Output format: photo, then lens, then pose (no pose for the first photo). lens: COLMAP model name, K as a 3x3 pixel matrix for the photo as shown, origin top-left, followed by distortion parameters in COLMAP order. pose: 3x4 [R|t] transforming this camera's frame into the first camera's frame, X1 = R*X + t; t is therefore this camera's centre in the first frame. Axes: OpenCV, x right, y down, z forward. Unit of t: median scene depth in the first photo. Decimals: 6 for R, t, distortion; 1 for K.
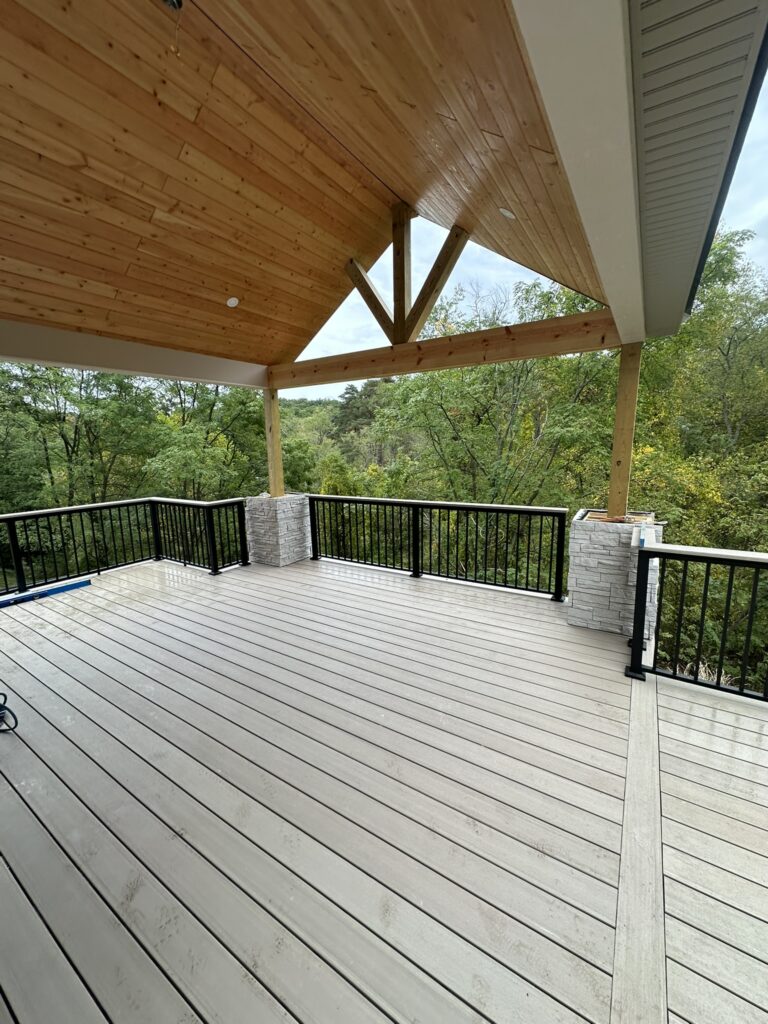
lens RADIAL K [[405.5, 0, 385.3], [0, 405.5, 514.1], [0, 0, 1]] dist [-0.002798, 0.000764]
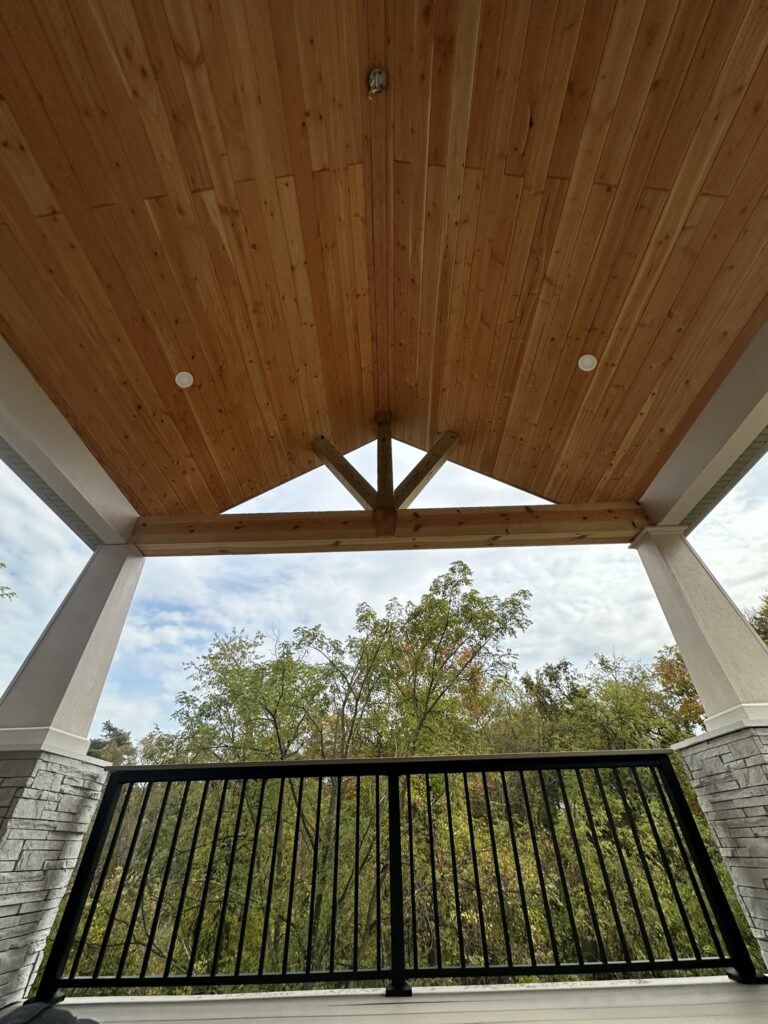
lens RADIAL K [[405.5, 0, 383.6], [0, 405.5, 512.4], [0, 0, 1]] dist [-0.002798, 0.000764]
pose [[0.856084, 0.336073, 0.392651, -0.278570], [0.088711, 0.652897, -0.752234, 0.170377], [-0.509166, 0.678808, 0.529121, 0.609106]]
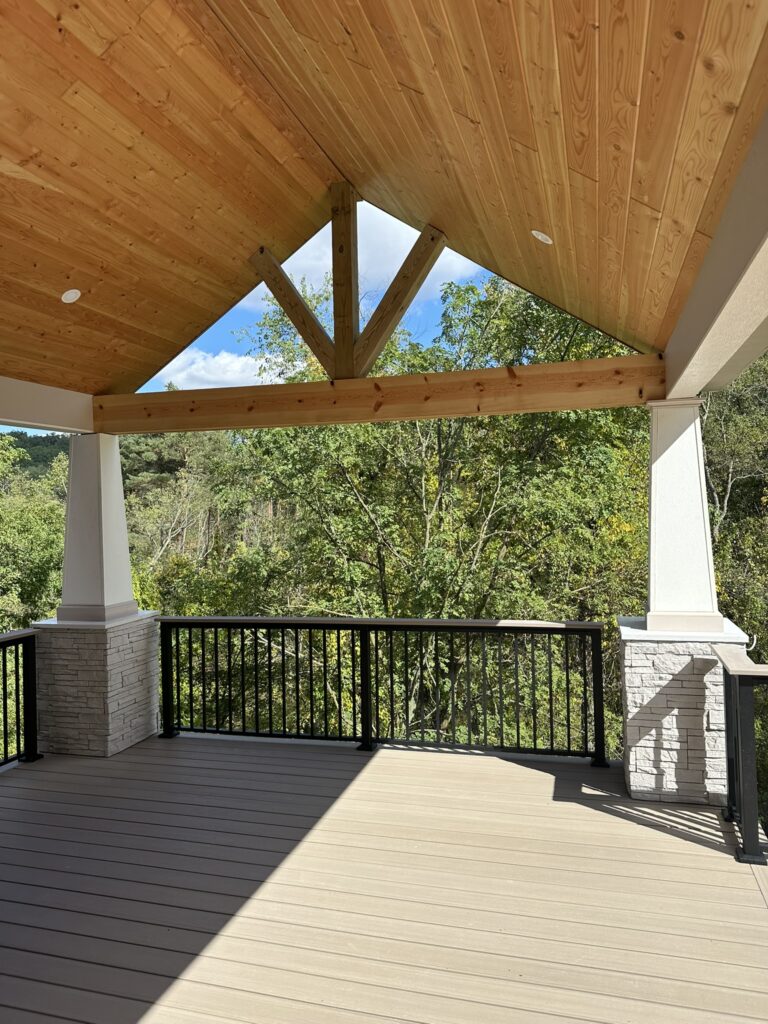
lens RADIAL K [[729.7, 0, 388.8], [0, 729.7, 515.7], [0, 0, 1]] dist [0.074537, -0.038099]
pose [[0.961253, -0.000559, 0.275667, -0.227185], [0.048277, 0.984885, -0.166344, -0.002526], [-0.271408, 0.173207, 0.946751, -0.100938]]
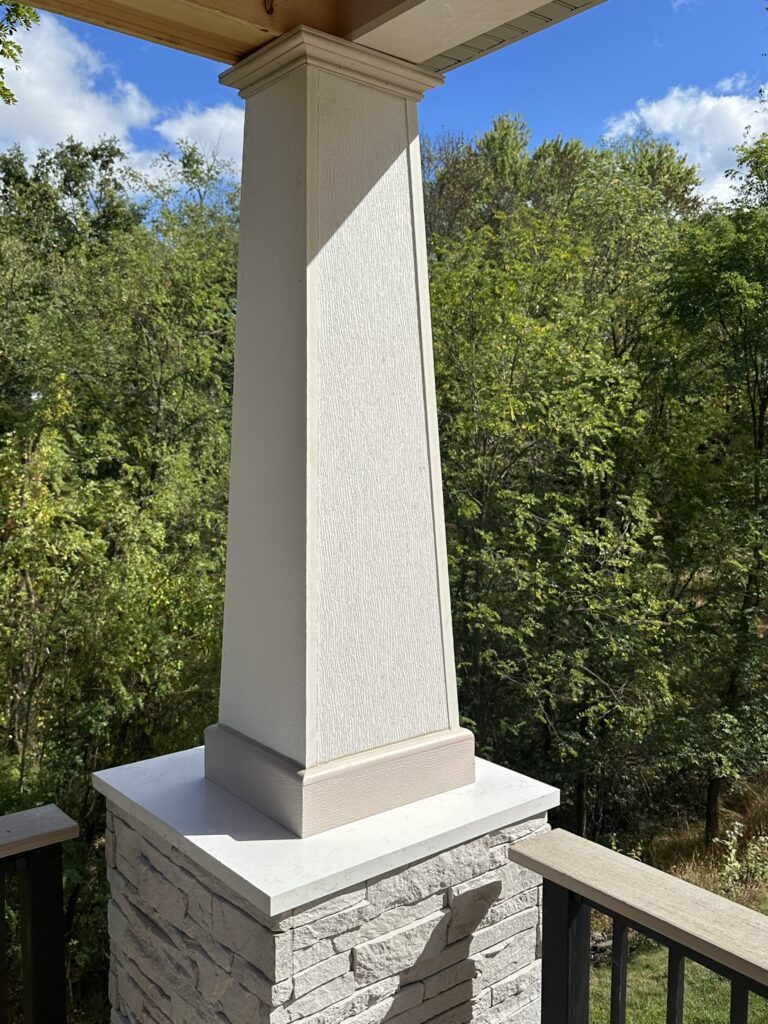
lens RADIAL K [[905.1, 0, 390.0], [0, 905.1, 518.9], [0, 0, 1]] dist [-0.021407, -0.003636]
pose [[0.312135, -0.051292, 0.948652, 0.083061], [0.140153, 0.990102, 0.007419, -0.126052], [-0.939643, 0.130641, 0.316234, 0.653763]]
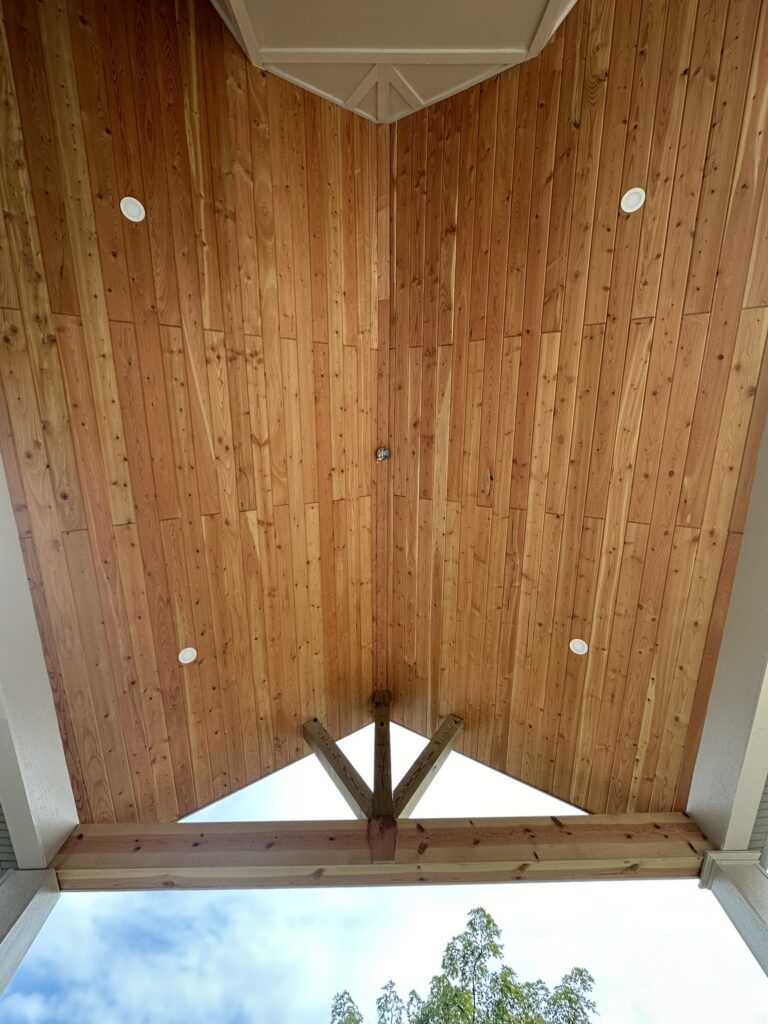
lens RADIAL K [[405.5, 0, 384.1], [0, 405.5, 511.4], [0, 0, 1]] dist [-0.002798, 0.000764]
pose [[0.845150, 0.523254, 0.109208, -0.293615], [0.090216, 0.061742, -0.994007, 0.186754], [-0.526861, 0.849937, 0.004976, 0.598787]]
